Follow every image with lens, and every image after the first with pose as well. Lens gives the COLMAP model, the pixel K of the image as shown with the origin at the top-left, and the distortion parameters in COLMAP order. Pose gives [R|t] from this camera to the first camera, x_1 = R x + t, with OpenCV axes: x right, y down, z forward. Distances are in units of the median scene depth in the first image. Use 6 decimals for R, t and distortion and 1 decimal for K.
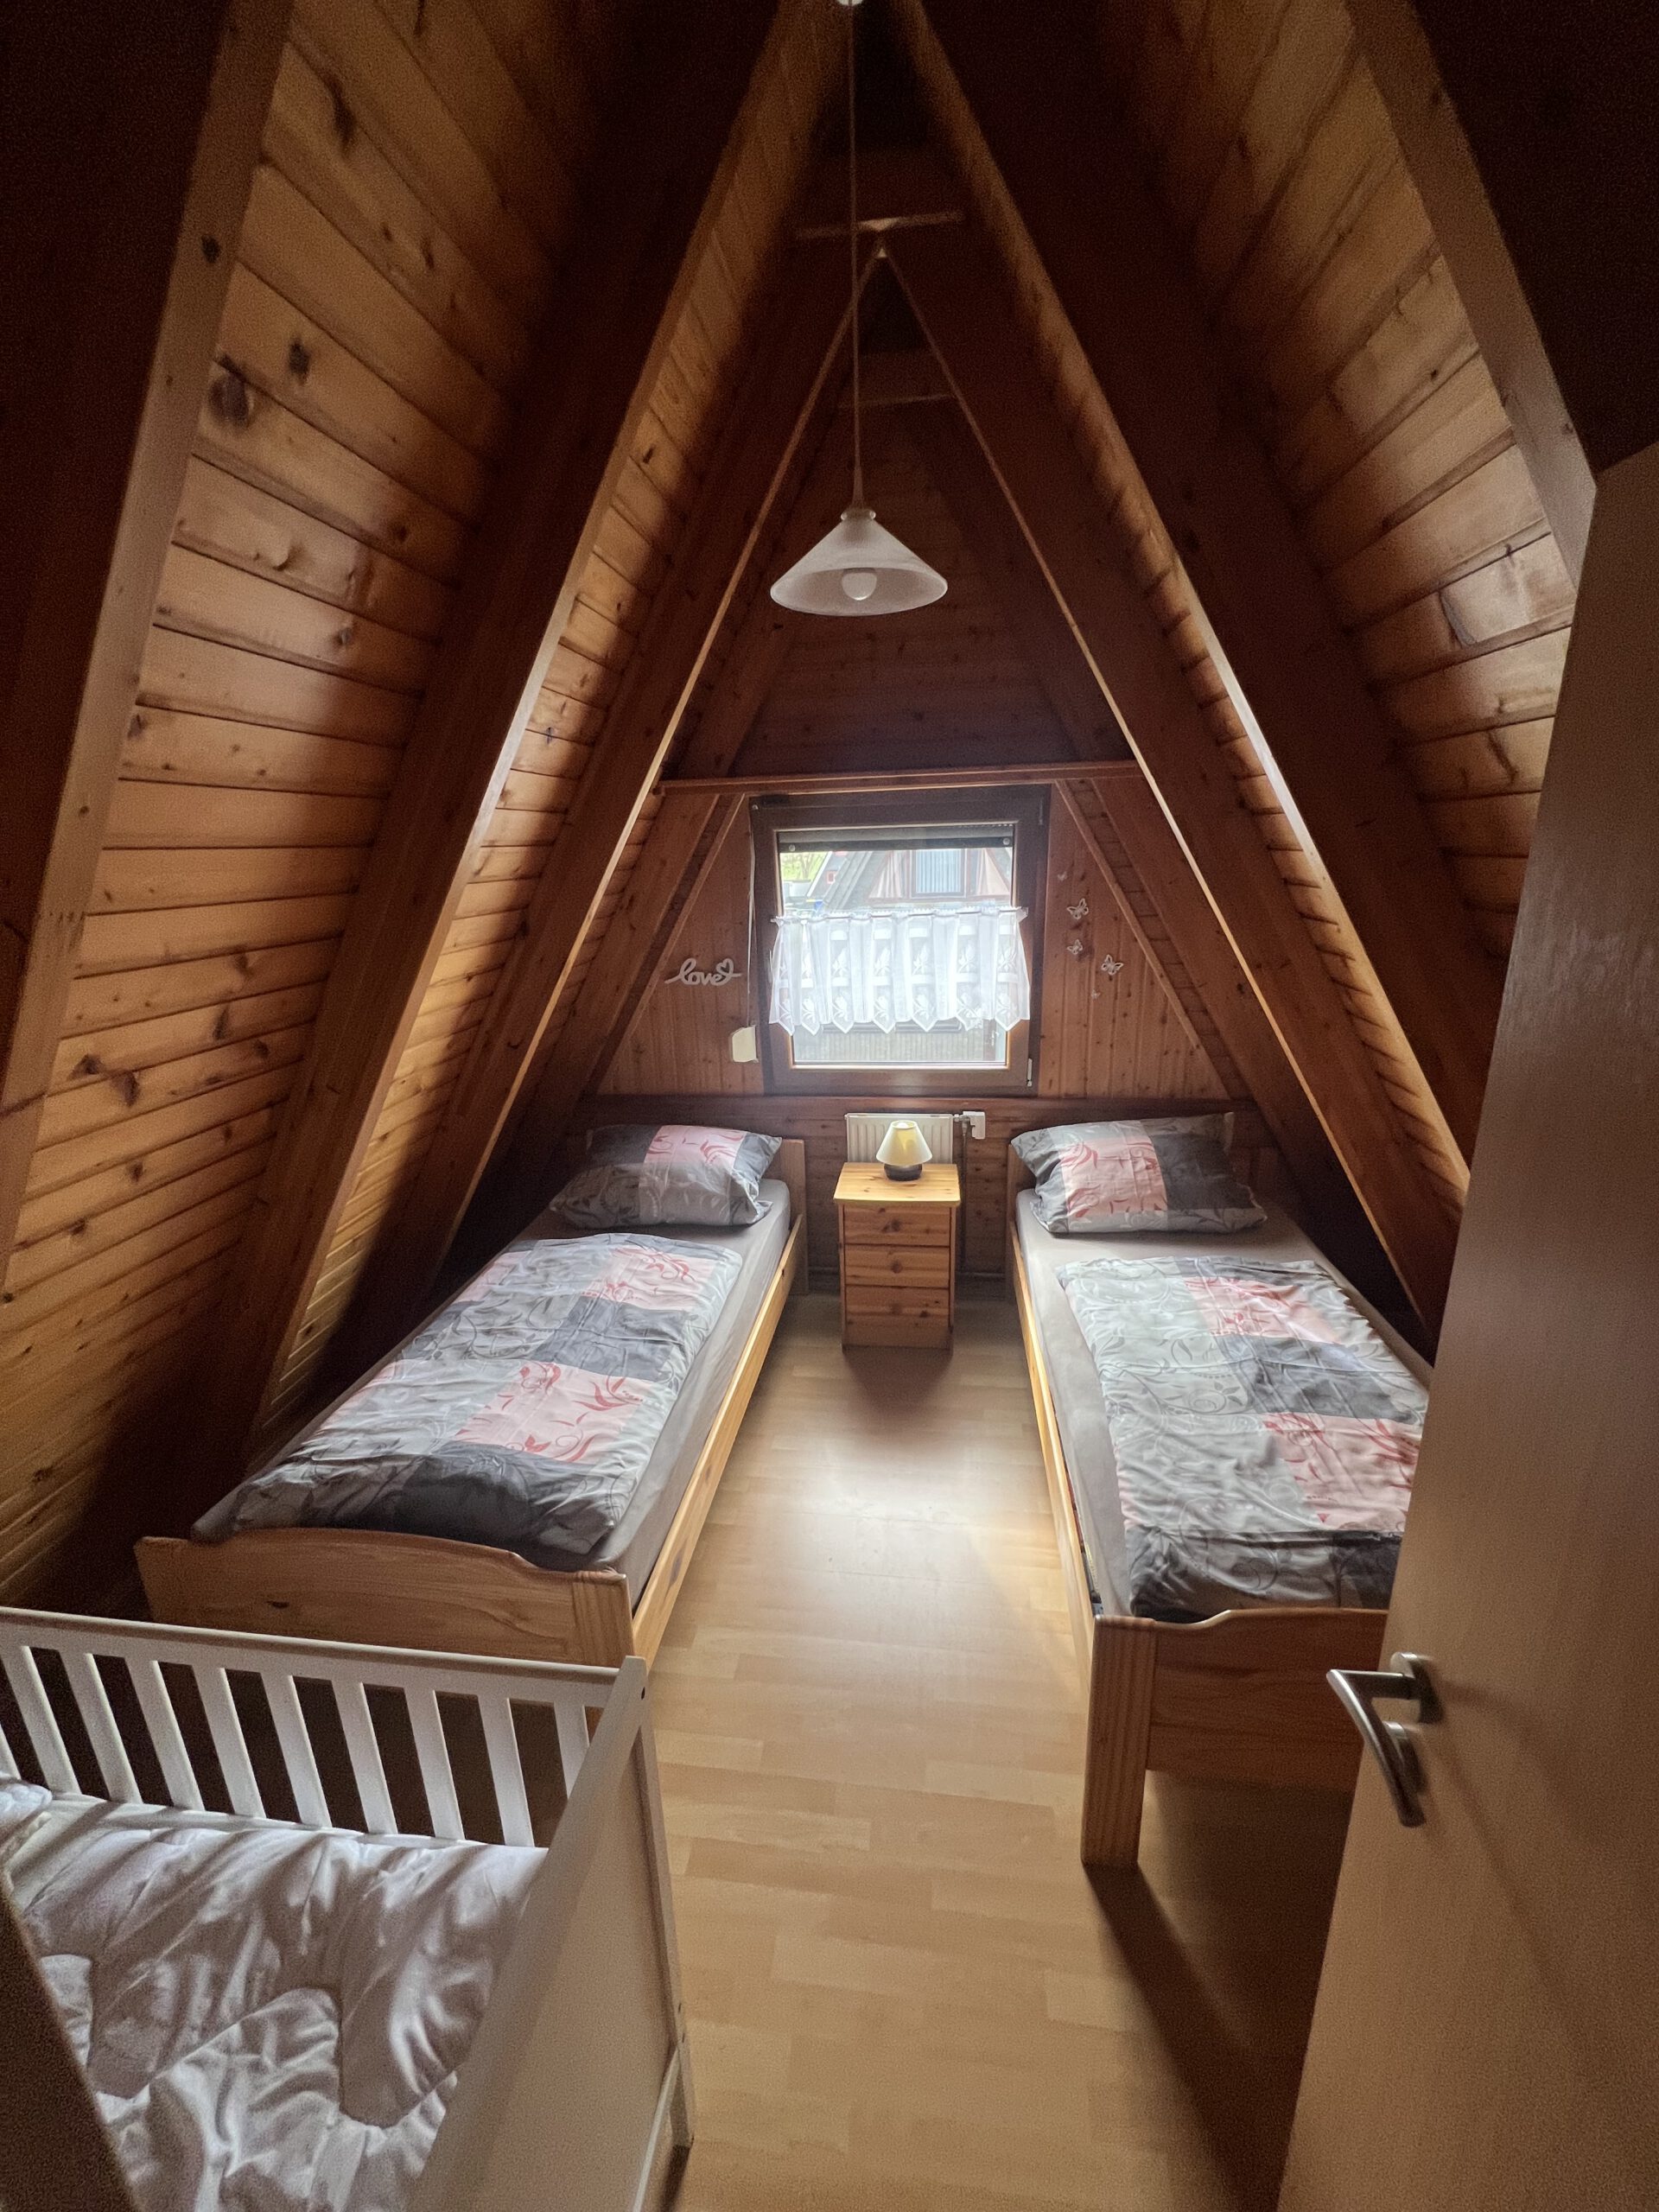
lens RADIAL K [[881.2, 0, 828.2], [0, 881.2, 1104.2], [0, 0, 1]] dist [-0.002456, -0.000120]
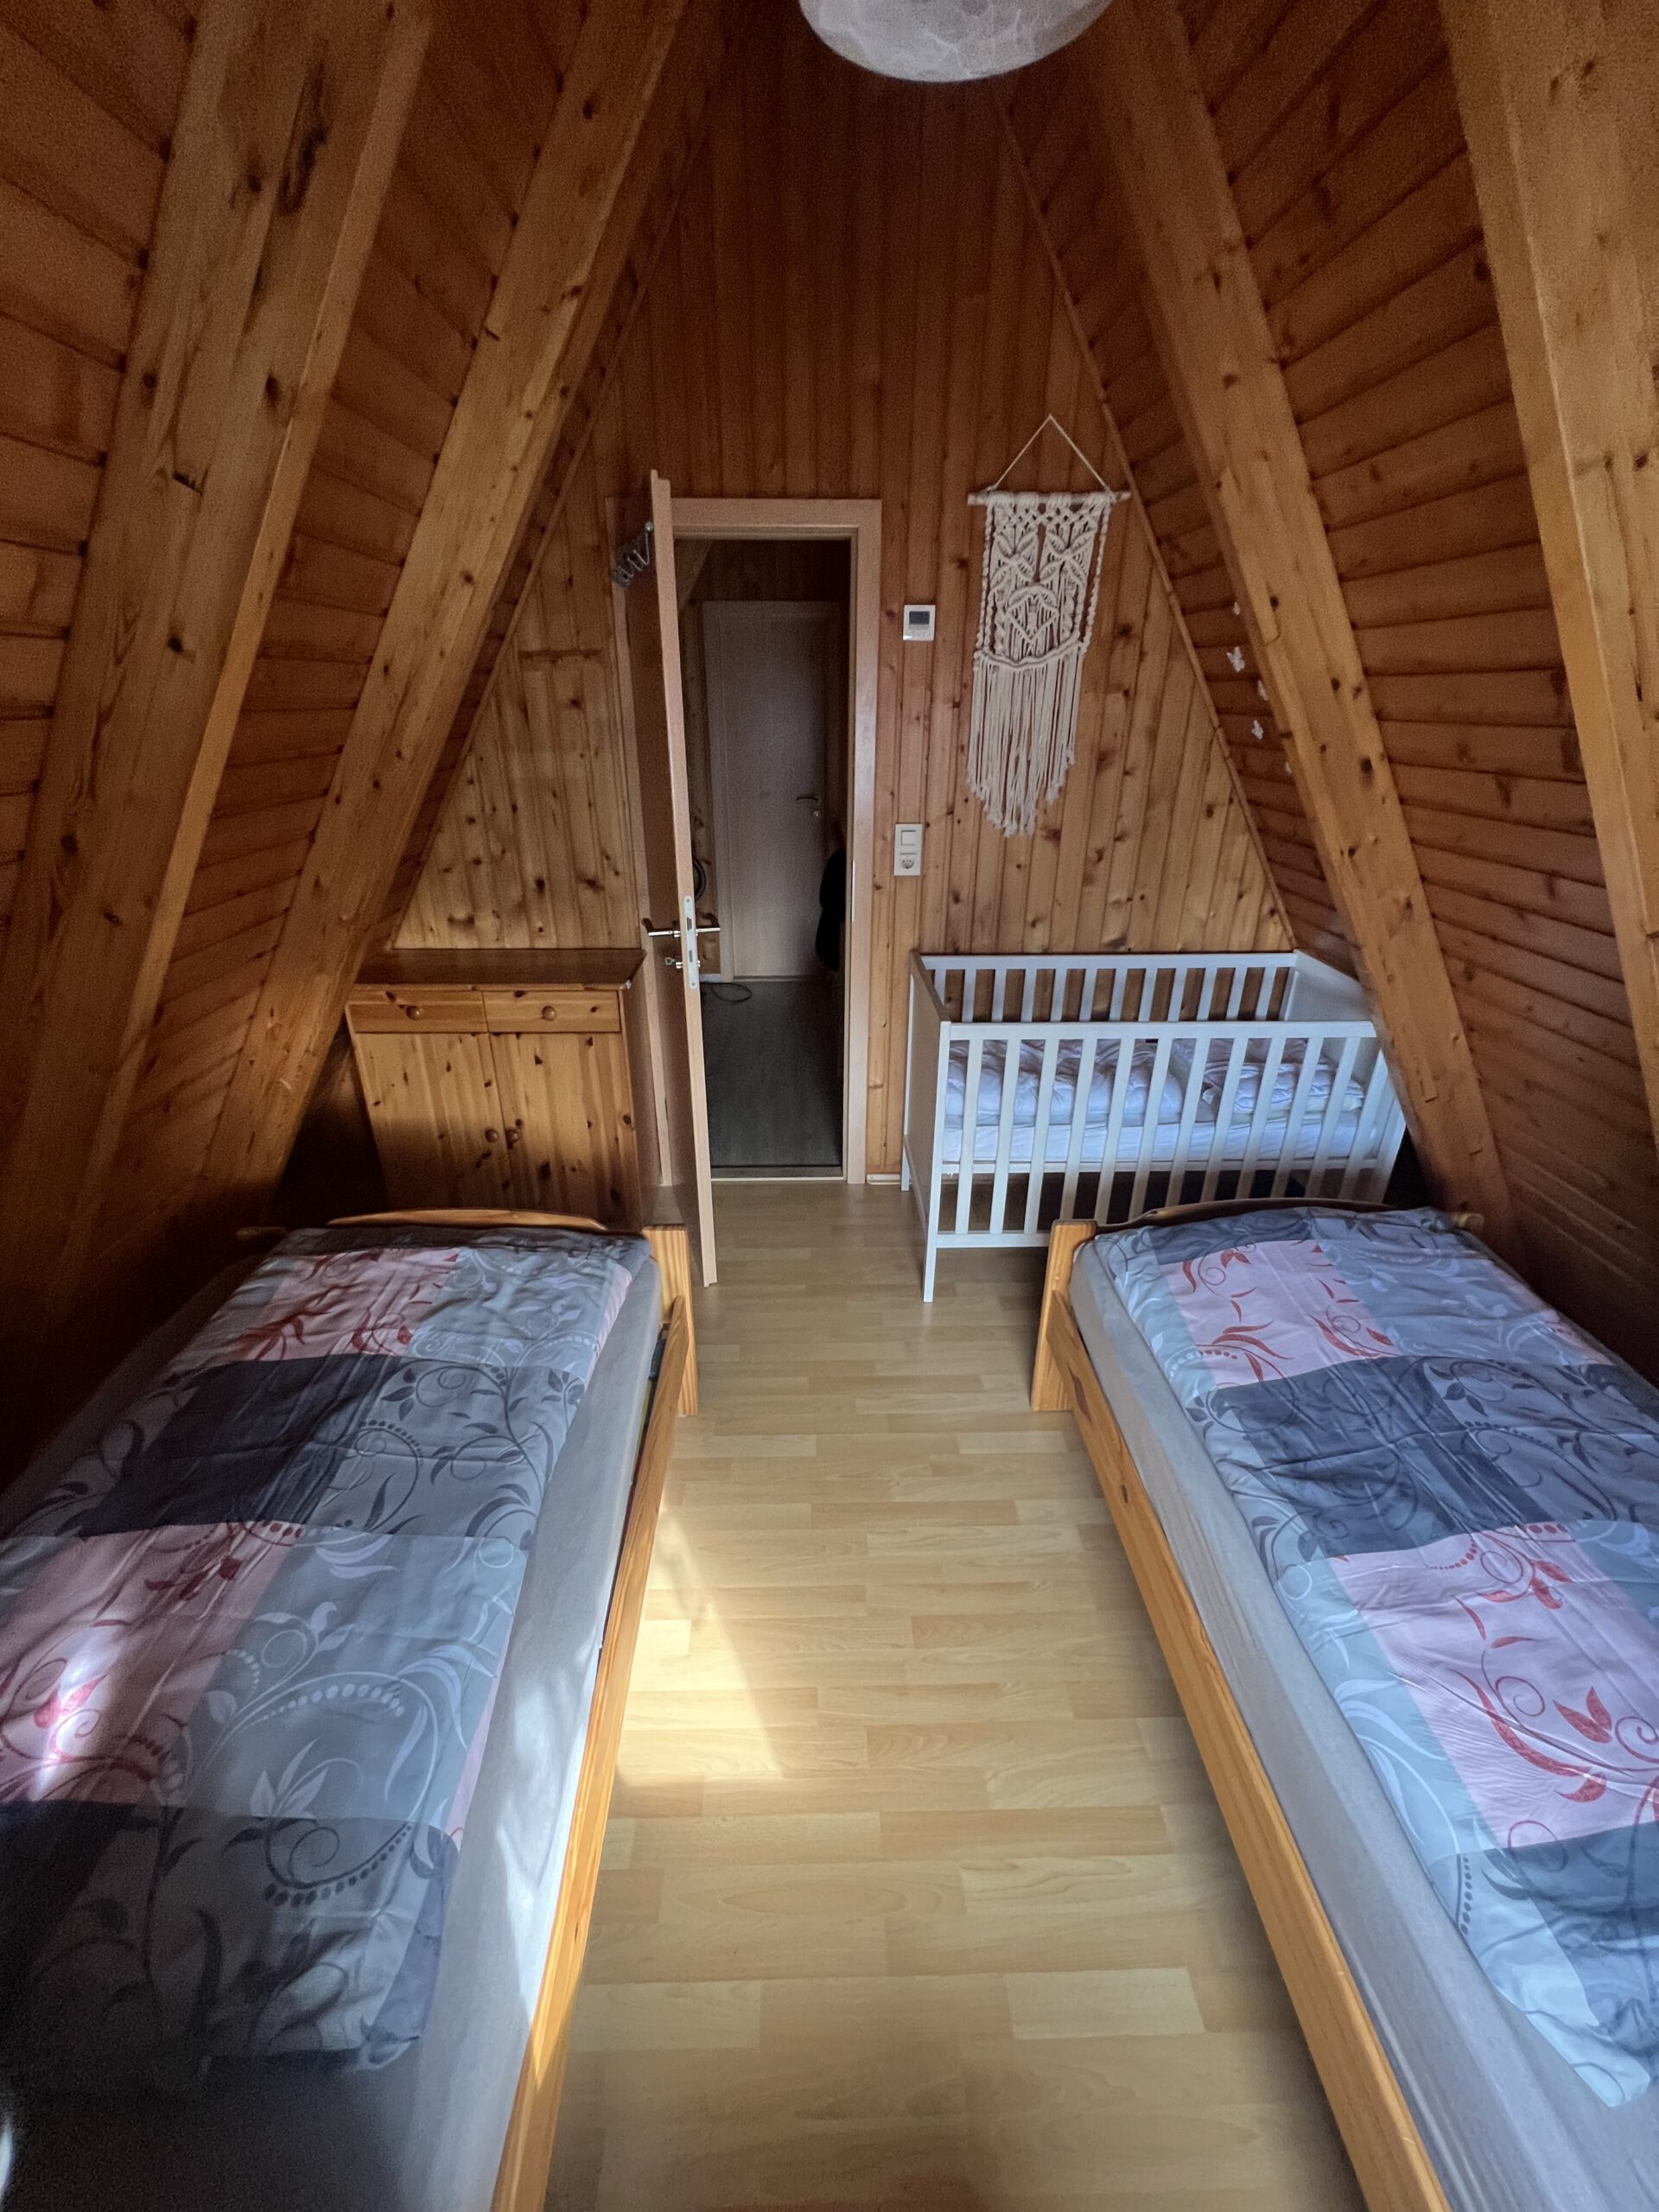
lens RADIAL K [[881.2, 0, 824.7], [0, 881.2, 1102.1], [0, 0, 1]] dist [-0.002456, -0.000120]
pose [[-0.987365, 0.092296, -0.128806, 0.178404], [-0.015251, 0.753738, 0.656999, -0.307998], [0.157724, 0.650662, -0.742807, 1.357482]]
